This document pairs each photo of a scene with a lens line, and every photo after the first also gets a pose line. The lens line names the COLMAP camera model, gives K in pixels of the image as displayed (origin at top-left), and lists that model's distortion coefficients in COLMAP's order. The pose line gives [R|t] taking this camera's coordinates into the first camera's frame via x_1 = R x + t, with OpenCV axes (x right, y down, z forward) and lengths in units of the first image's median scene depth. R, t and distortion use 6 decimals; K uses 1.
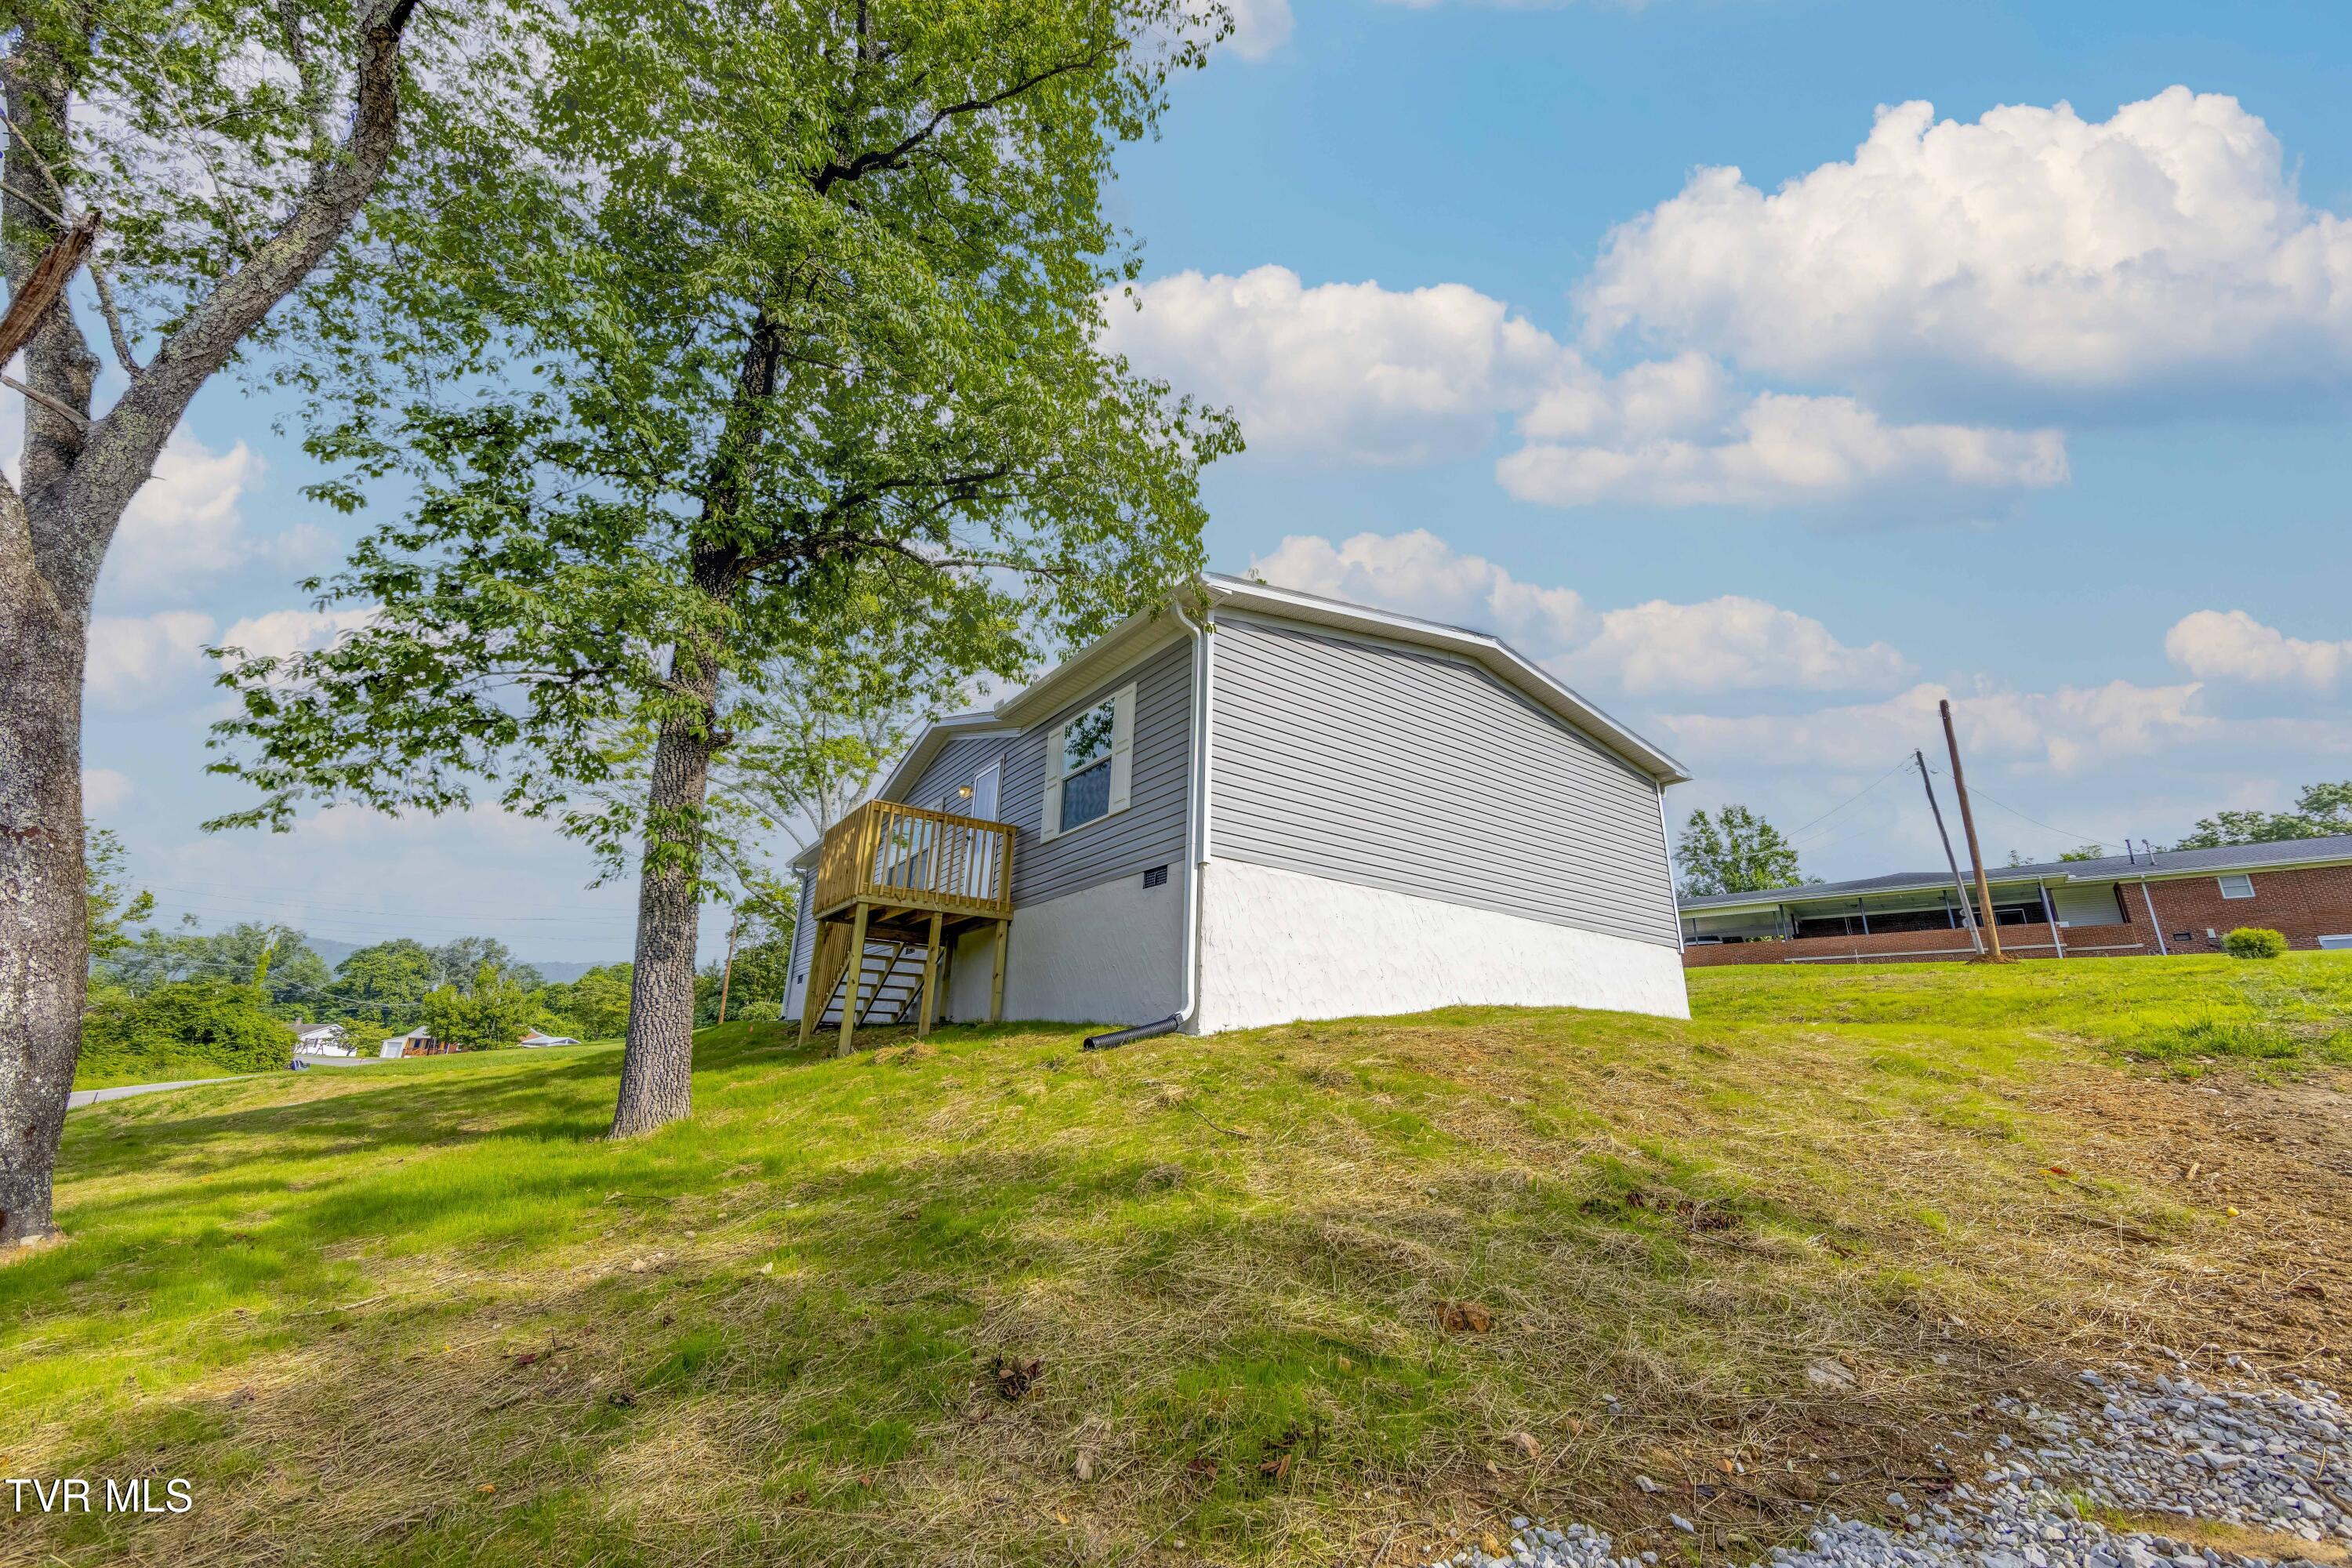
lens RADIAL K [[916.9, 0, 1182.1], [0, 916.9, 780.8], [0, 0, 1]] dist [-0.003085, 0.000608]
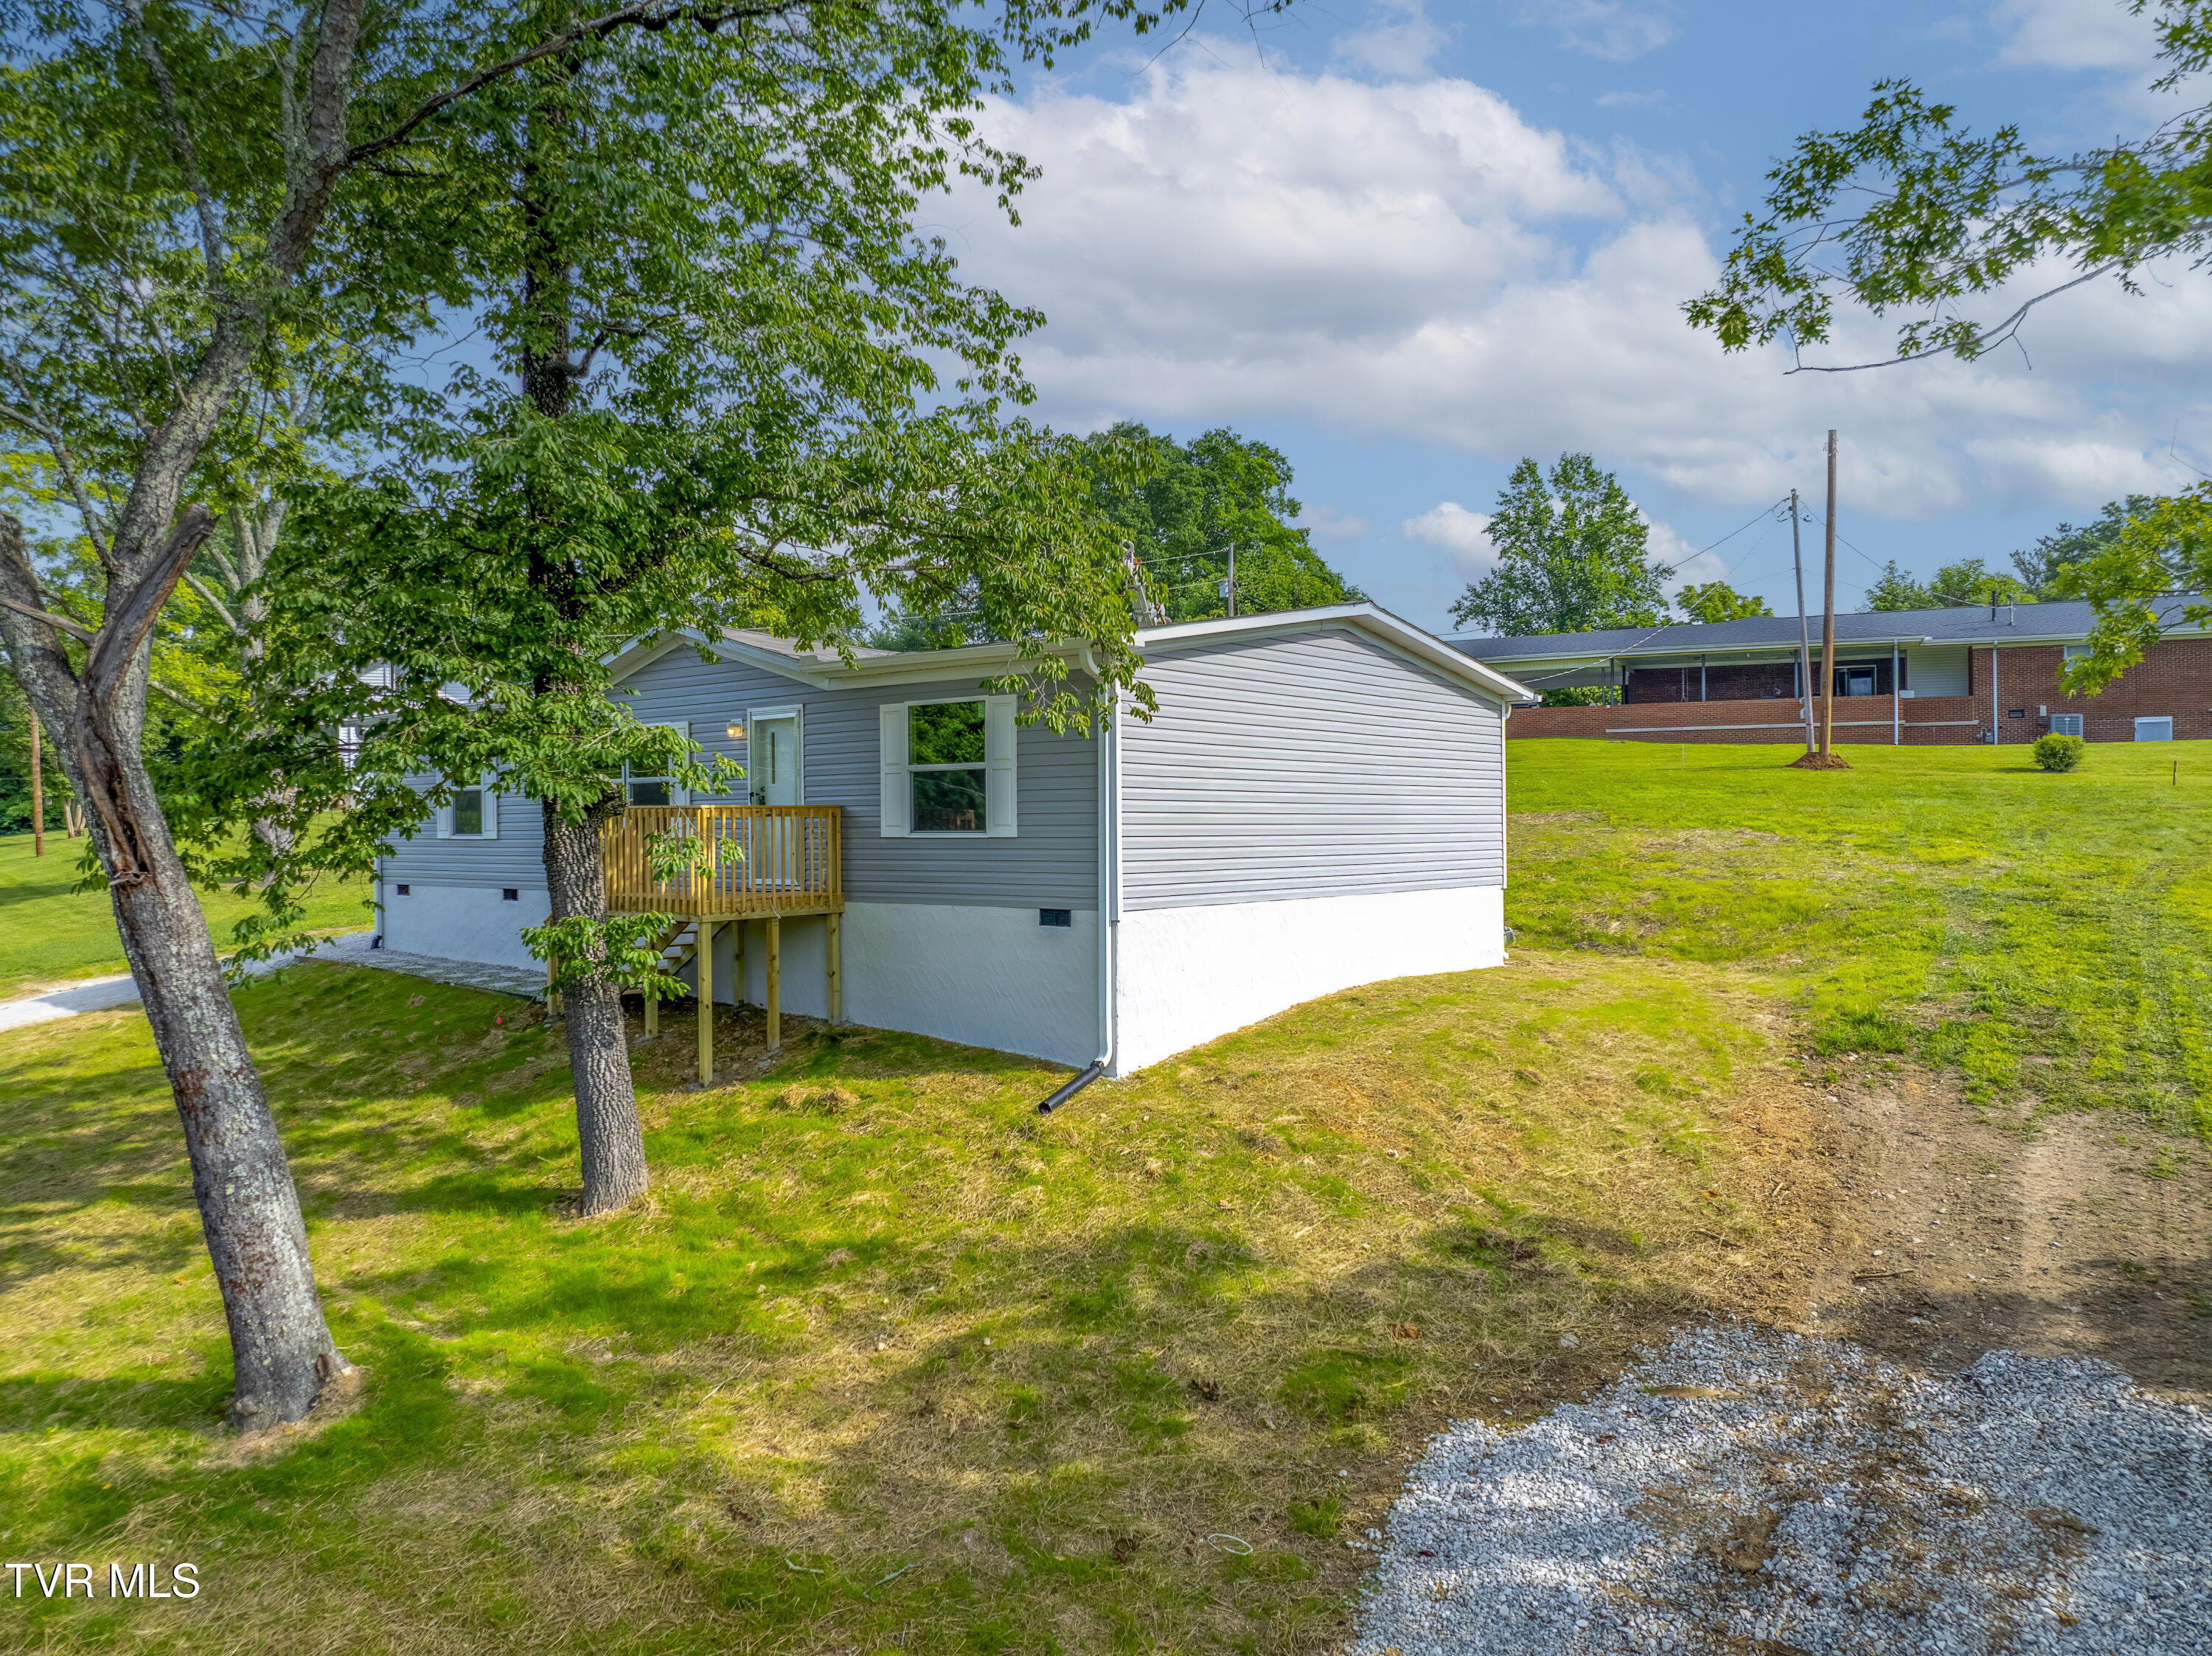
lens RADIAL K [[1556.1, 0, 1103.8], [0, 1556.1, 831.0], [0, 0, 1]] dist [-0.028710, -0.008264]
pose [[0.966528, -0.031570, 0.254612, -0.458012], [-0.050416, 0.949680, 0.309138, -0.577721], [-0.251560, -0.311628, 0.916300, -0.622676]]
